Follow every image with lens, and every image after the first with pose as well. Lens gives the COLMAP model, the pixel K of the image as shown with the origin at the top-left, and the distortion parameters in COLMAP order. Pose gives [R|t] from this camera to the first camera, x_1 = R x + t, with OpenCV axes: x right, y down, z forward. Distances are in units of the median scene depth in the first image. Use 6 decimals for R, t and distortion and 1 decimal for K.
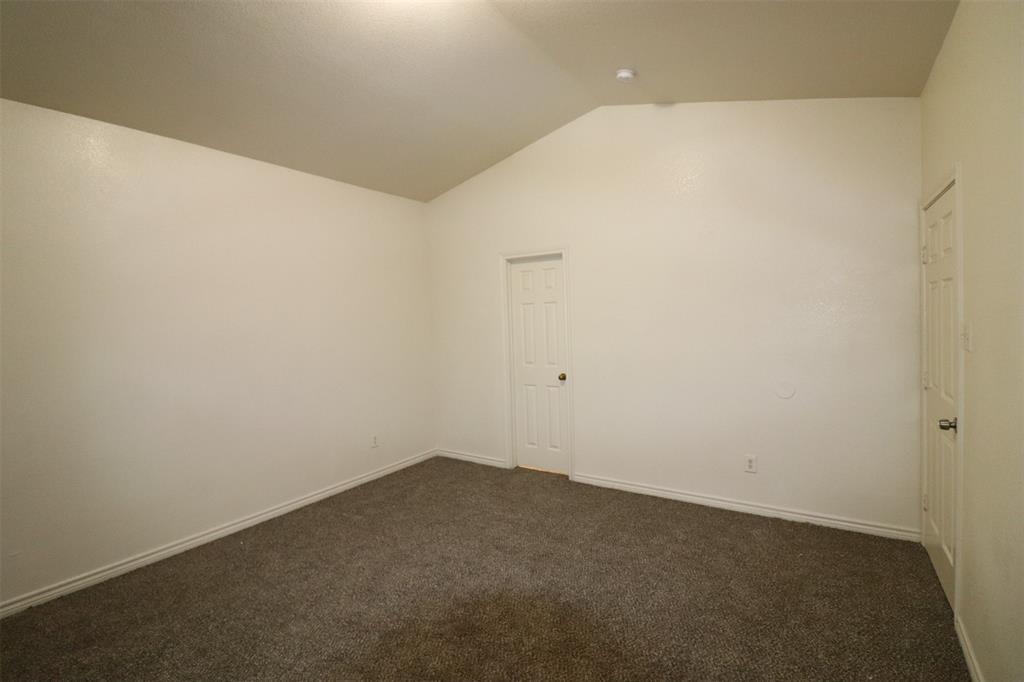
lens RADIAL K [[474.2, 0, 512.6], [0, 474.2, 328.7], [0, 0, 1]] dist [-0.000768, -0.012034]
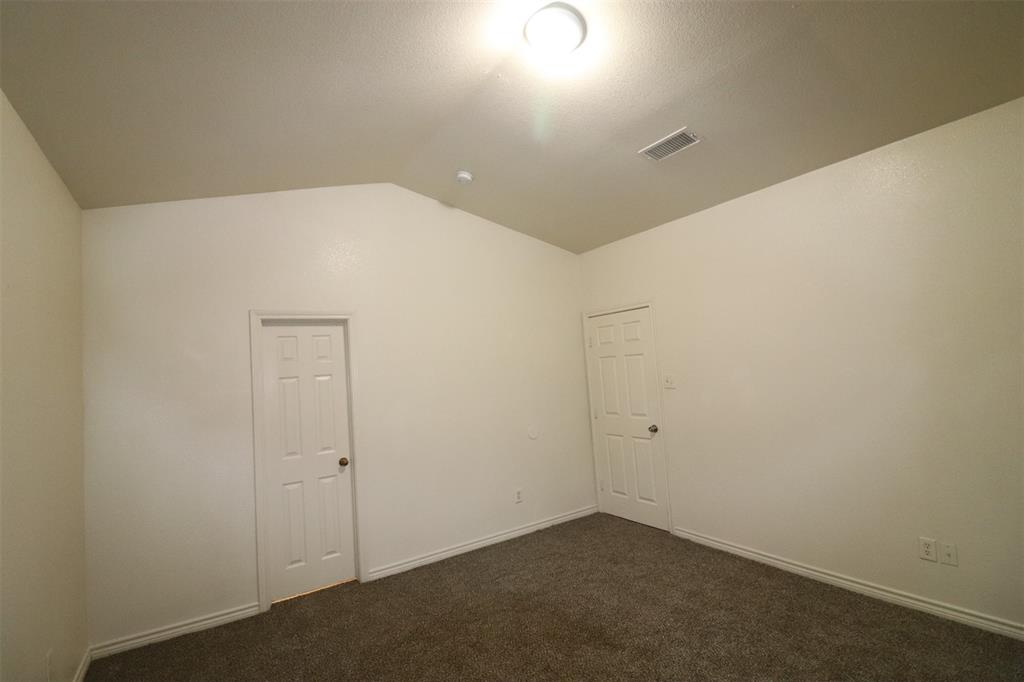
lens RADIAL K [[474.2, 0, 512.6], [0, 474.2, 328.7], [0, 0, 1]] dist [-0.000768, -0.012034]
pose [[0.390557, 0.080252, 0.917074, -0.606776], [0.077997, 0.989726, -0.119826, -0.010748], [-0.917269, 0.118328, 0.380285, 0.383916]]
